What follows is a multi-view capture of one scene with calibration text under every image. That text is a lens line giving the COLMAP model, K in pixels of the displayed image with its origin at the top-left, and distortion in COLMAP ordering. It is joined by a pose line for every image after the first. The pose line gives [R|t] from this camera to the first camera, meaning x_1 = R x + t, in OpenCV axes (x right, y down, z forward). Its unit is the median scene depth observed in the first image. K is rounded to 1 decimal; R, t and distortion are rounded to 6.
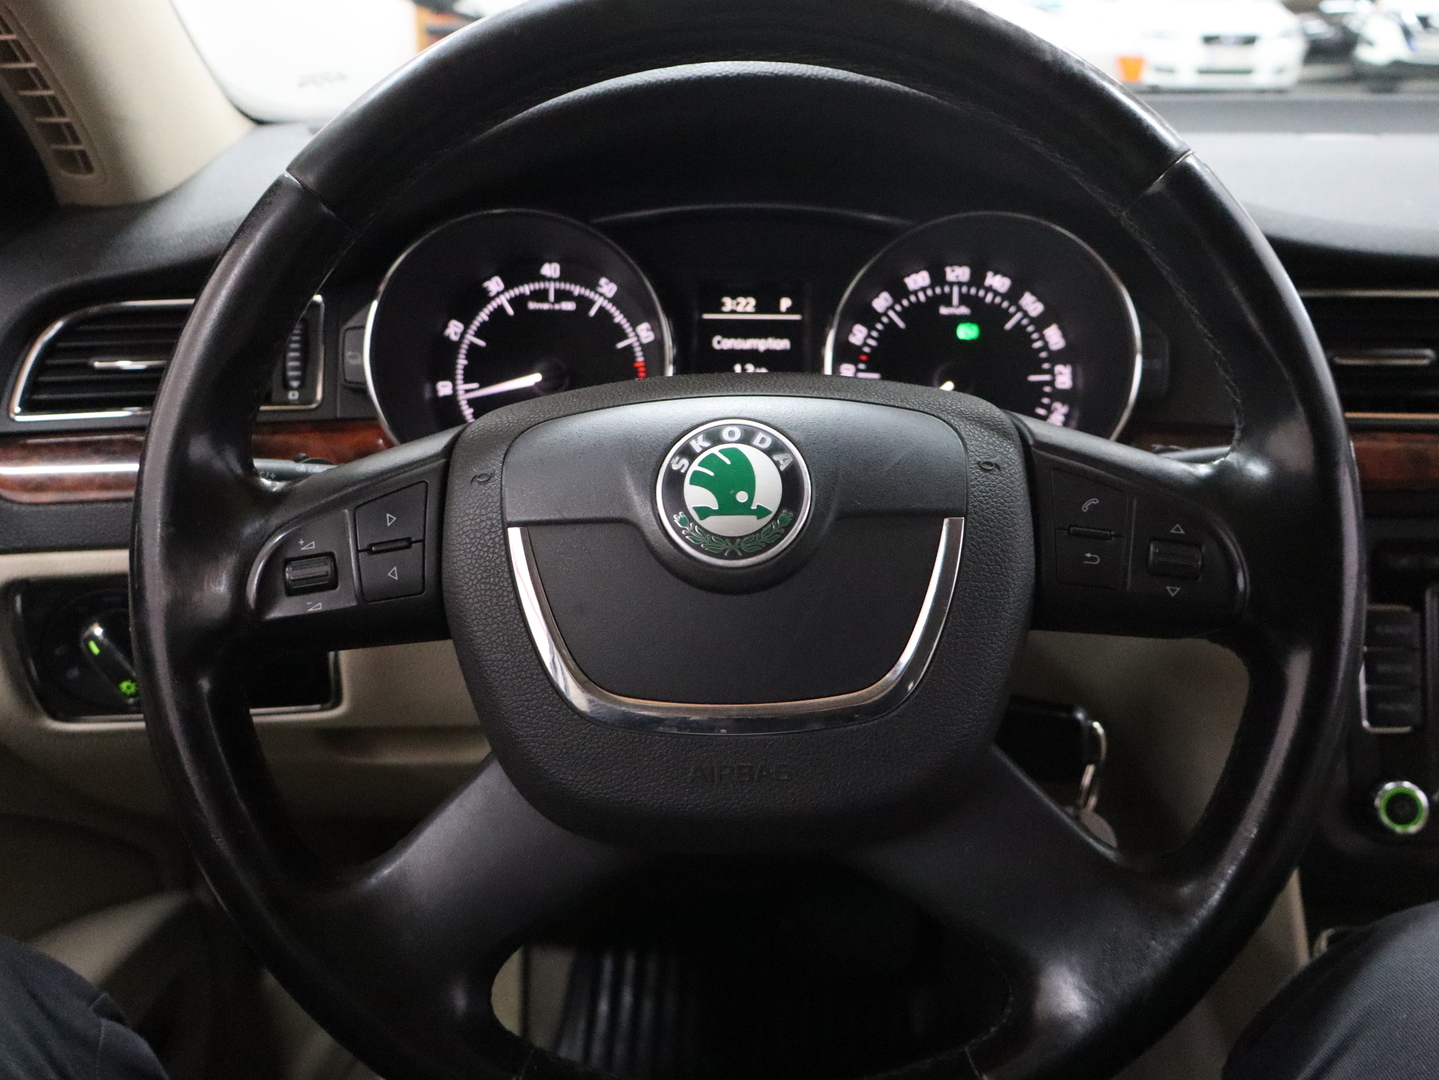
lens RADIAL K [[1290.0, 0, 714.1], [0, 1290.0, 538.0], [0, 0, 1]] dist [0.000568, 0.027509]
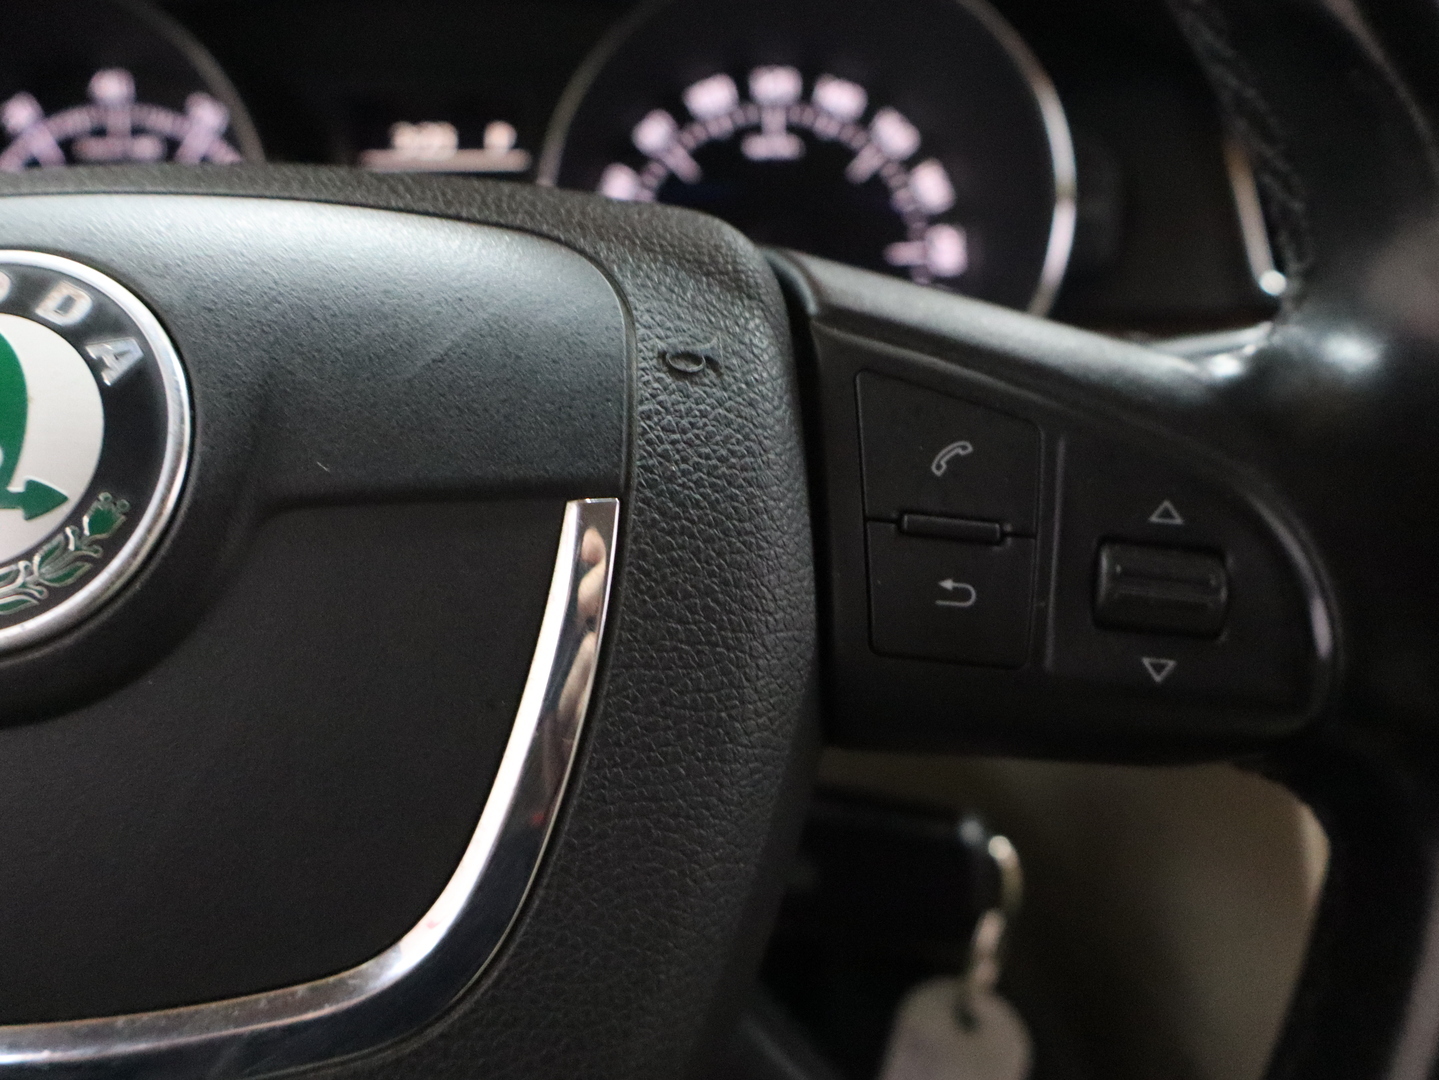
lens RADIAL K [[1226.9, 0, 725.0], [0, 1226.9, 549.1], [0, 0, 1]] dist [-0.007183, 0.031638]
pose [[0.998491, -0.027067, 0.047790, 0.145423], [0.024731, 0.998502, 0.048816, -0.012708], [-0.049040, -0.047561, 0.997664, 0.447627]]
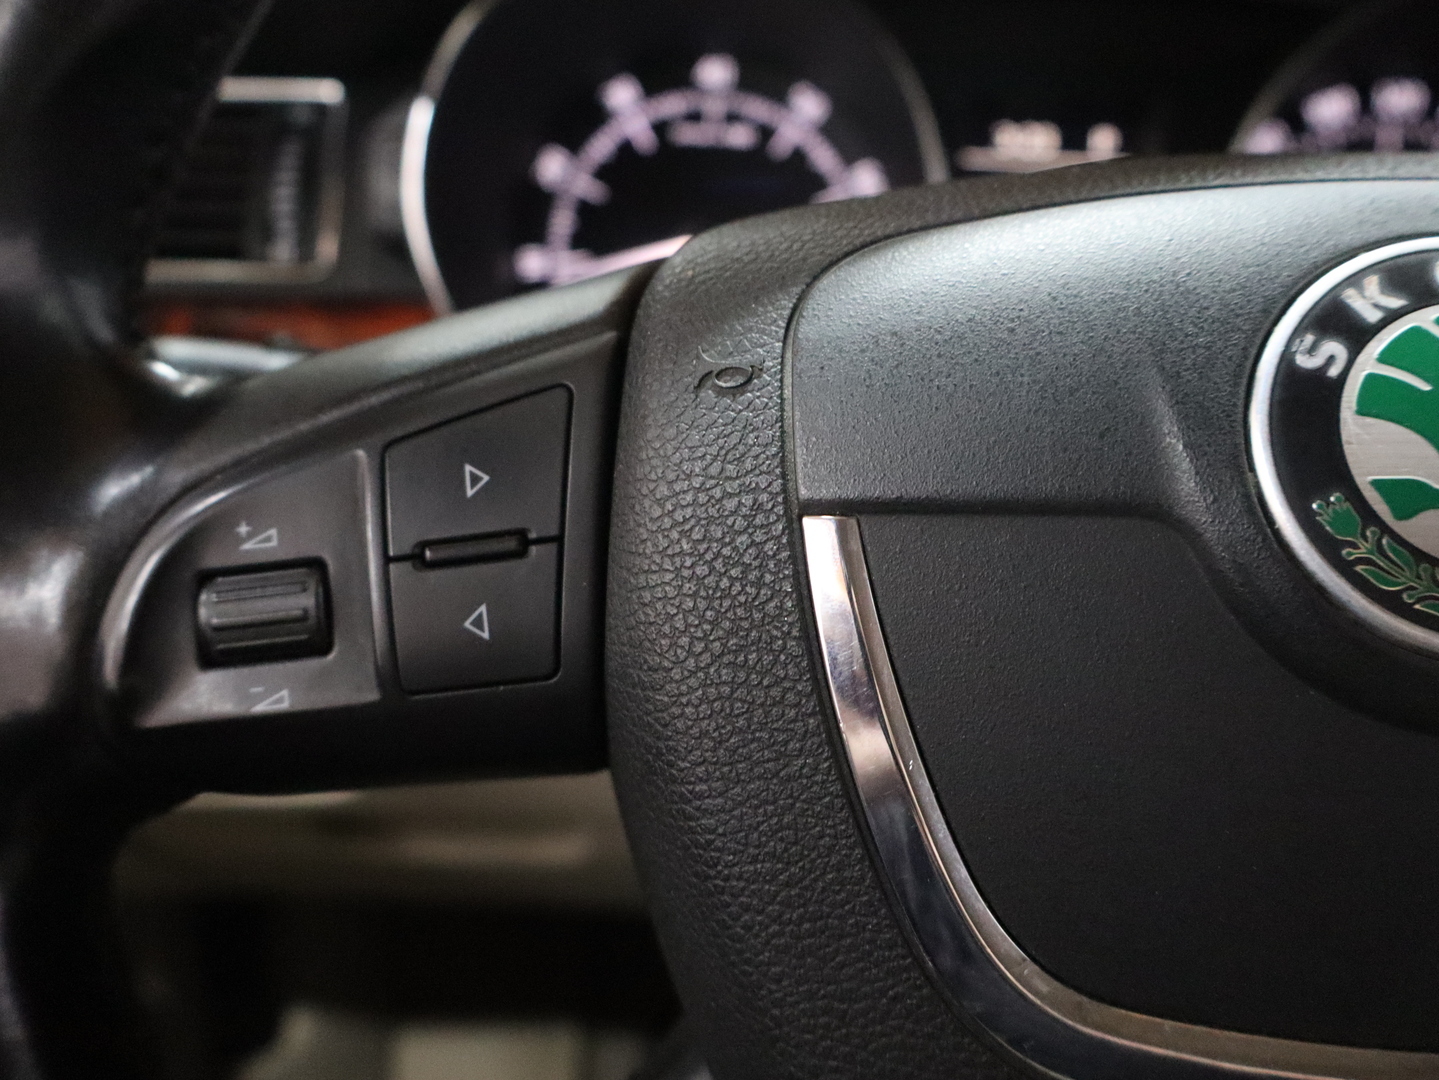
lens RADIAL K [[1290.0, 0, 717.0], [0, 1290.0, 535.0], [0, 0, 1]] dist [0.000568, 0.027509]
pose [[0.999071, 0.040908, -0.013556, -0.122928], [-0.040549, 0.998845, 0.025793, -0.007653], [0.014595, -0.025219, 0.999575, 0.438470]]
